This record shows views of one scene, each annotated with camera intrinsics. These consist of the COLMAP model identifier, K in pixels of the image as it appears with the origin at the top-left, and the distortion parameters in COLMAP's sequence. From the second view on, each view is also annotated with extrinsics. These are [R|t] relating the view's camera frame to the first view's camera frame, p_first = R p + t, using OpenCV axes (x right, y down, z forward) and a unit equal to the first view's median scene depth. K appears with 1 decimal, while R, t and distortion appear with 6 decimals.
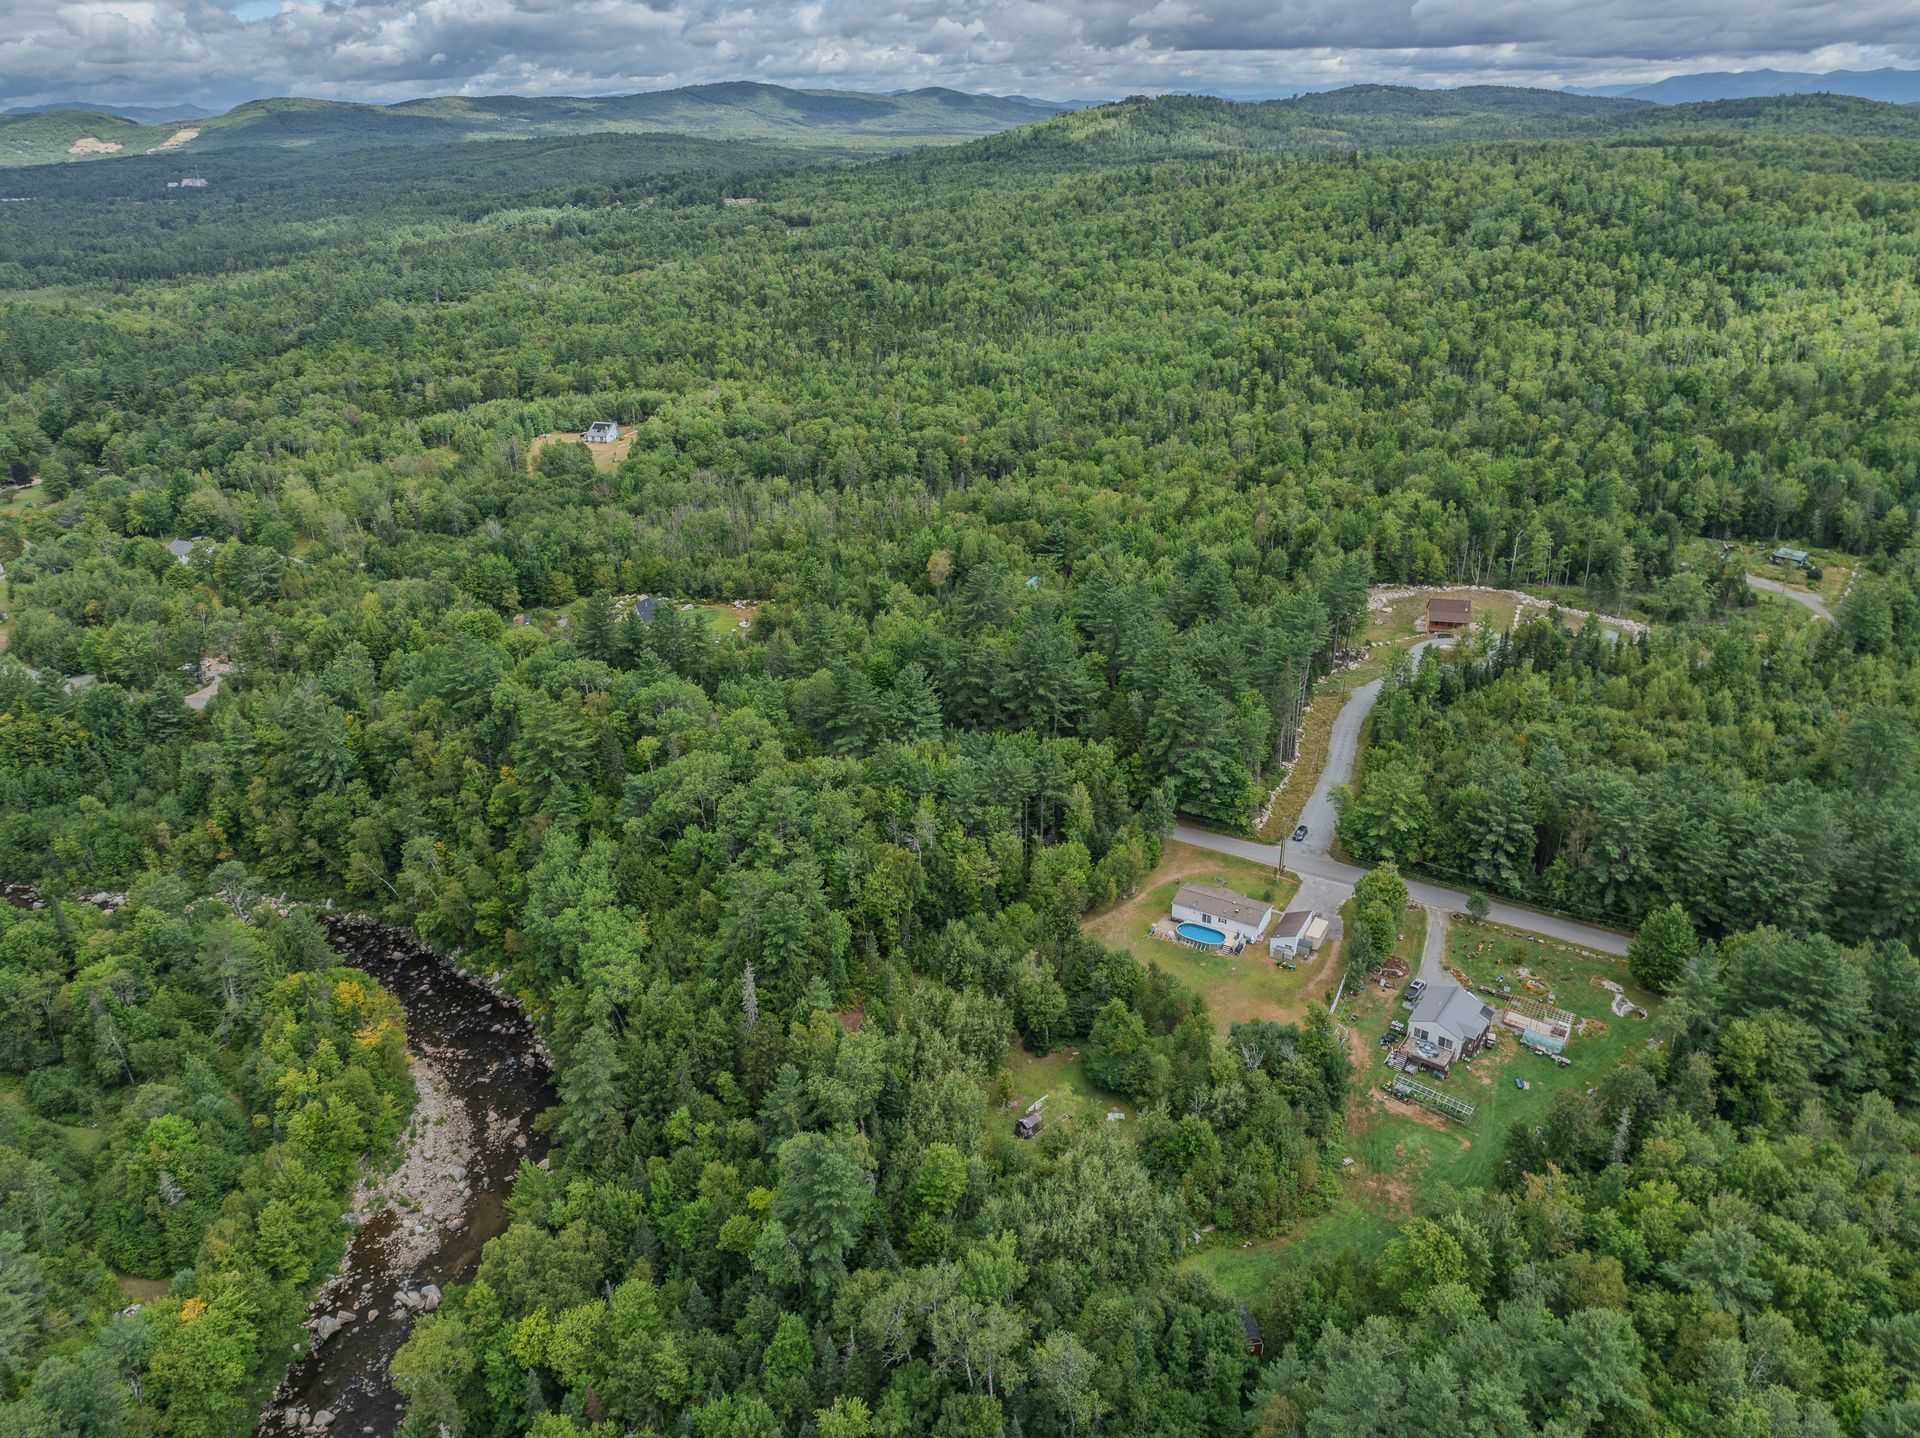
lens RADIAL K [[1364.9, 0, 960.0], [0, 1364.9, 719.0], [0, 0, 1]] dist [-0.060358, 0.031364]
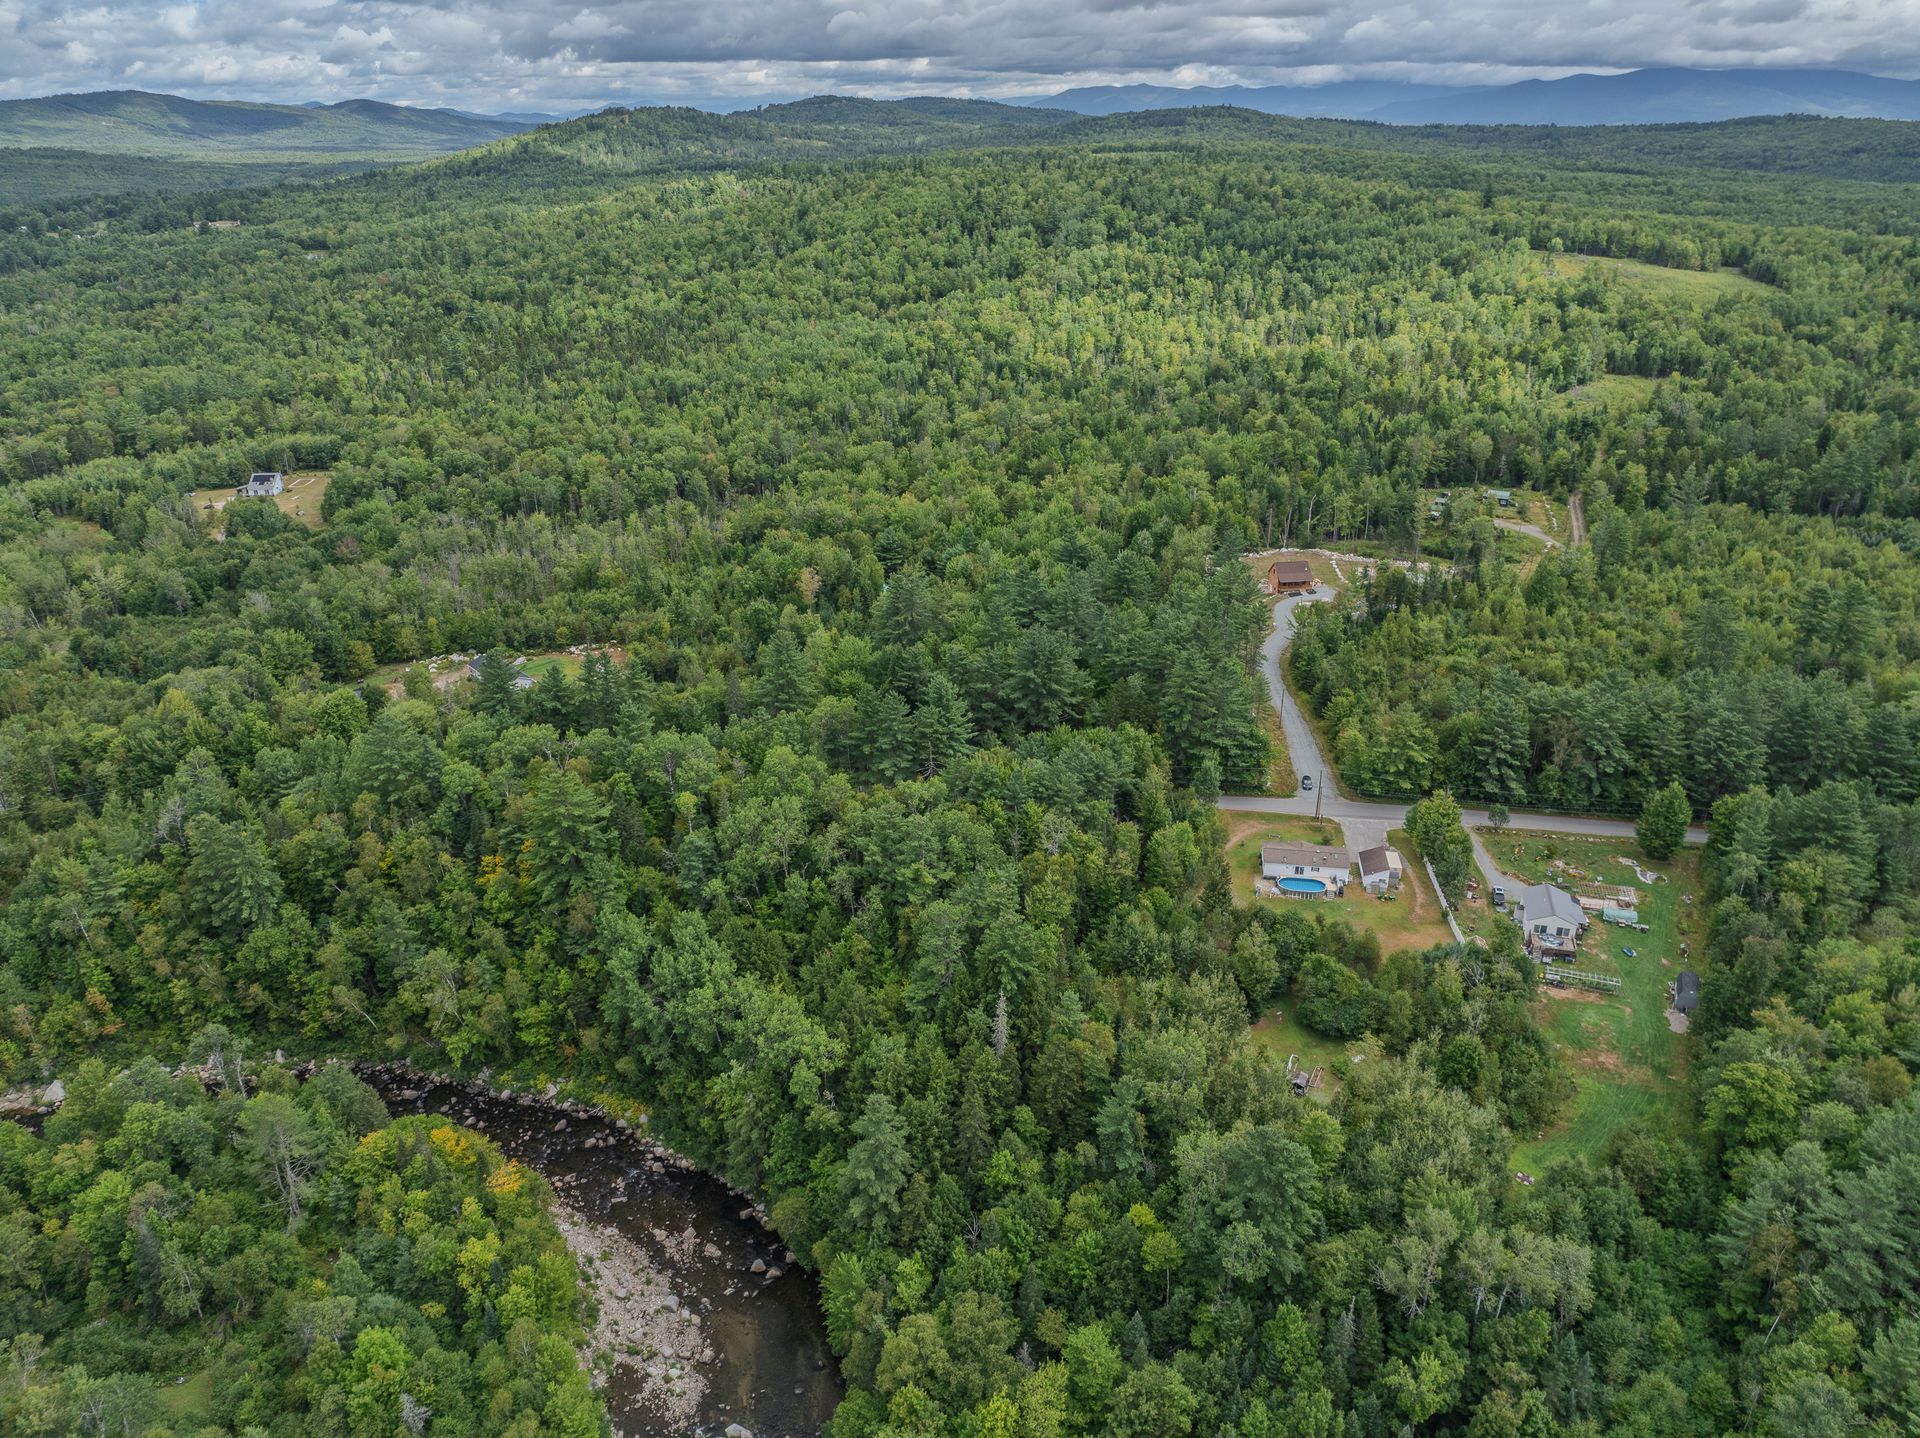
lens RADIAL K [[1364.9, 0, 960.0], [0, 1364.9, 719.0], [0, 0, 1]] dist [-0.060358, 0.031364]
pose [[0.927730, -0.142691, 0.344900, -0.276915], [0.145263, 0.989220, 0.018523, -0.019940], [-0.343825, 0.032917, 0.938457, 0.054177]]
